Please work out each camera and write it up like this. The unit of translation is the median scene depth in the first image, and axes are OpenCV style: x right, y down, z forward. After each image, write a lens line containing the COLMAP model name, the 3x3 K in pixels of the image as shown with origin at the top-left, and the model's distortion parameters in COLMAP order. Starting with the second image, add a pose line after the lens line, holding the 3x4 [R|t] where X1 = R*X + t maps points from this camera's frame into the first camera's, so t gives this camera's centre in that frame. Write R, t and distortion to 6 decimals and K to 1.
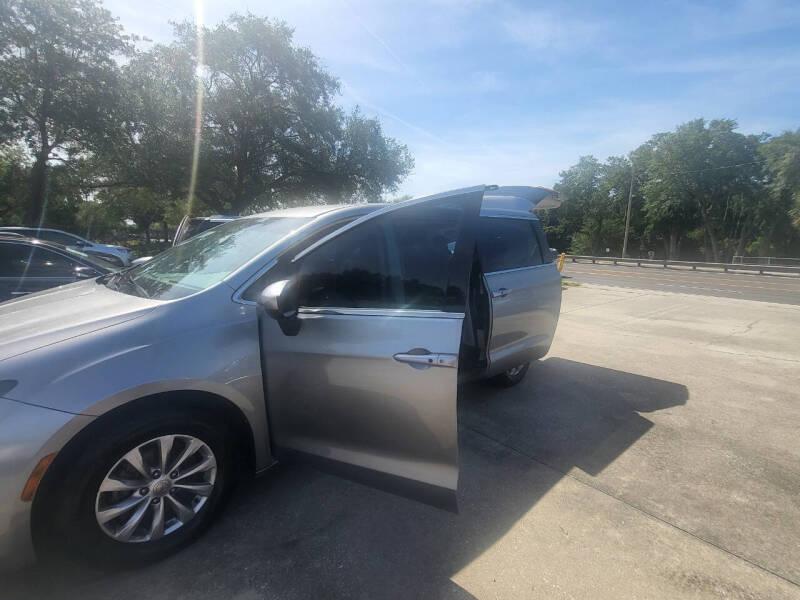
lens RADIAL K [[414.9, 0, 387.8], [0, 414.9, 299.2], [0, 0, 1]] dist [-0.002555, -0.002079]
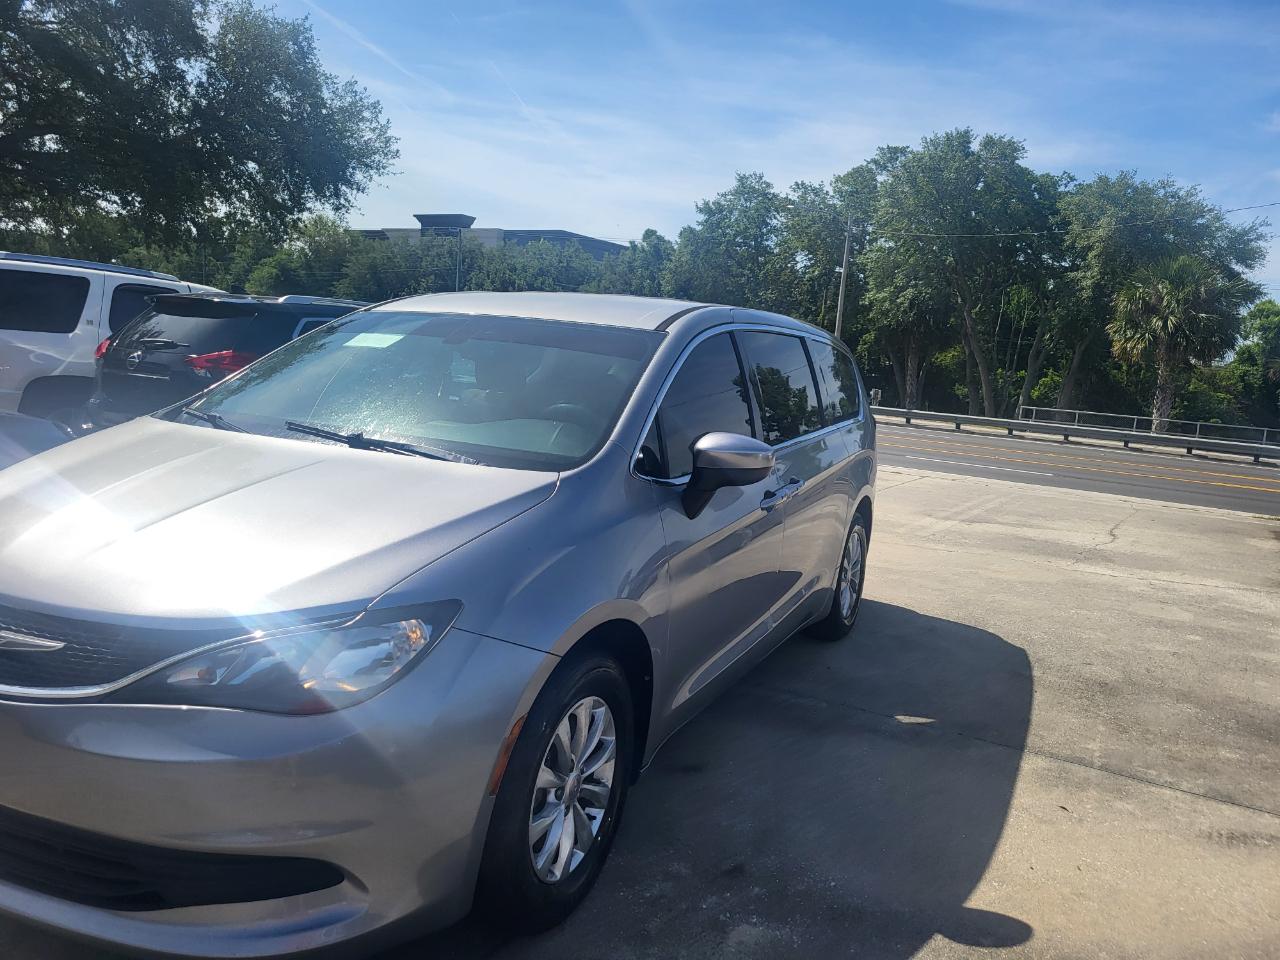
lens RADIAL K [[1046.6, 0, 648.7], [0, 1046.6, 469.2], [0, 0, 1]] dist [0.040900, -0.036035]
pose [[0.925323, 0.014283, 0.378910, -0.089380], [-0.008232, 0.999812, -0.017584, 0.002277], [-0.379090, 0.013151, 0.925266, -0.037960]]
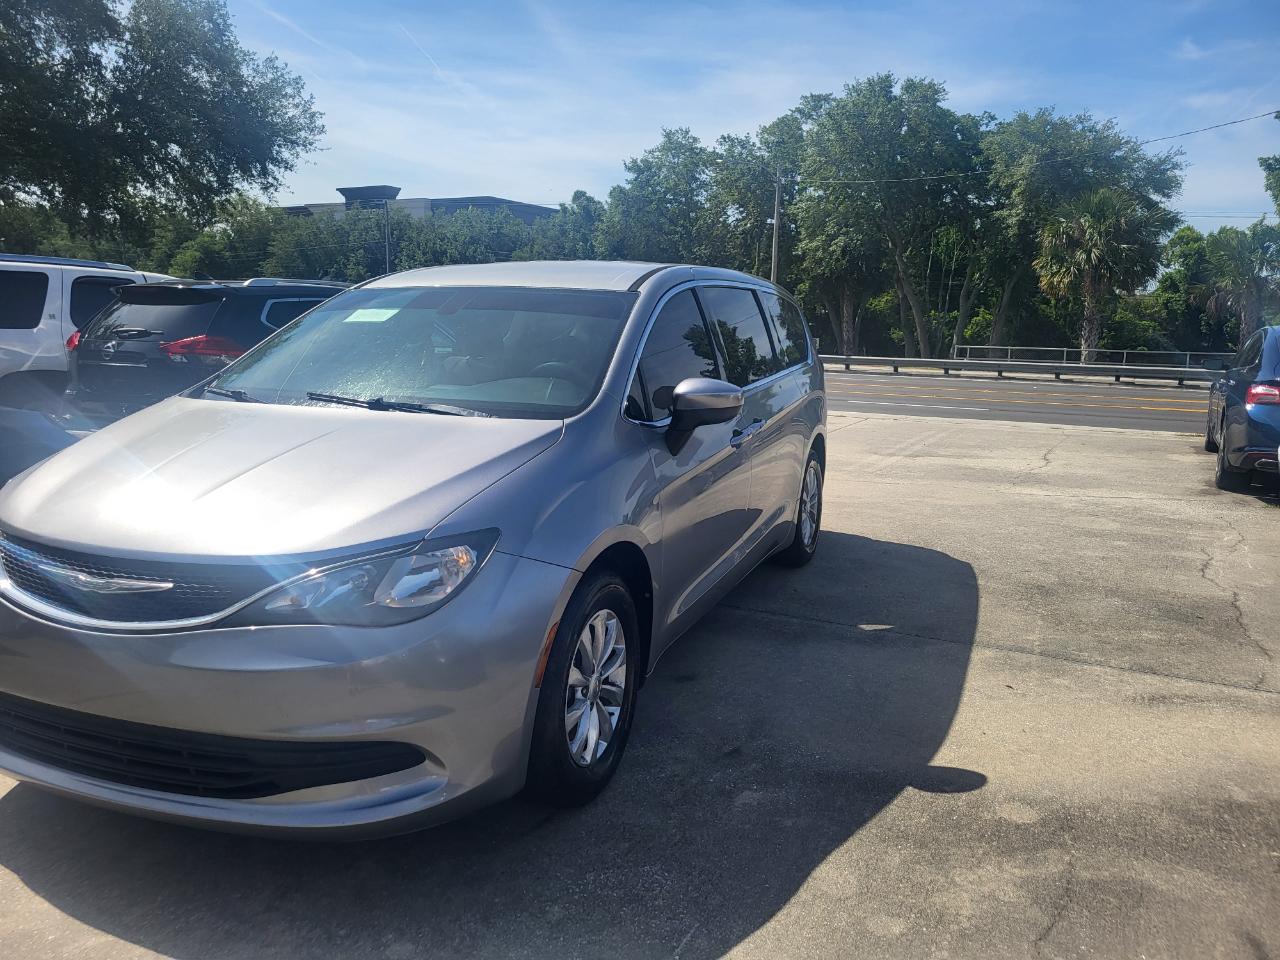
lens RADIAL K [[1054.5, 0, 638.5], [0, 1054.5, 471.3], [0, 0, 1]] dist [0.032436, -0.017070]
pose [[0.905873, -0.061080, 0.419122, -0.105006], [0.057776, 0.998117, 0.020583, 0.005559], [-0.419590, 0.005570, 0.907696, -0.055550]]
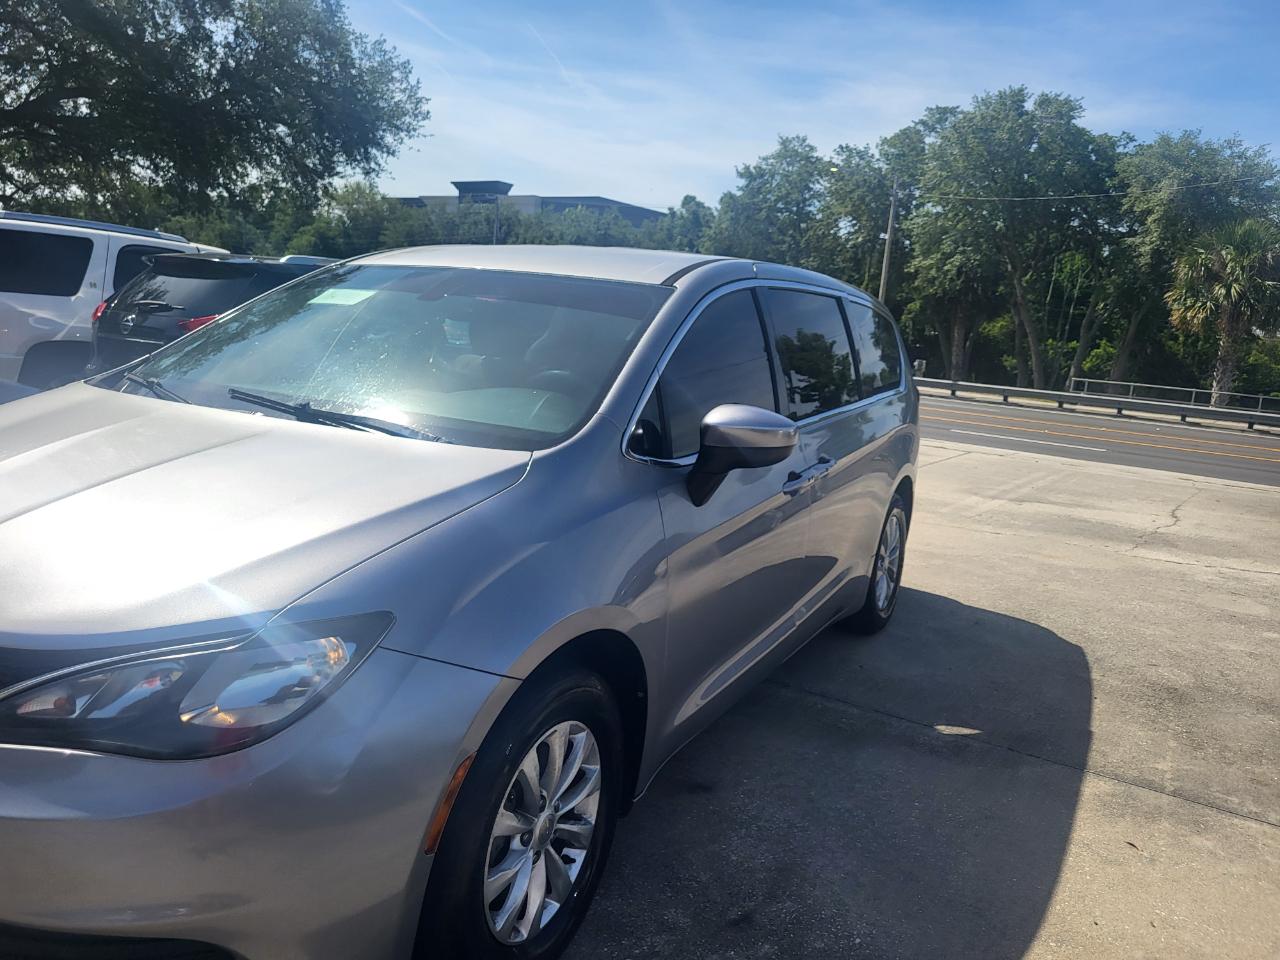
lens RADIAL K [[1045.5, 0, 640.0], [0, 1045.5, 480.0], [0, 0, 1]] dist [0.035400, -0.037248]
pose [[0.941751, 0.008263, 0.336209, -0.075493], [-0.016322, 0.999643, 0.021153, 0.000860], [-0.335914, -0.025408, 0.941550, -0.017834]]
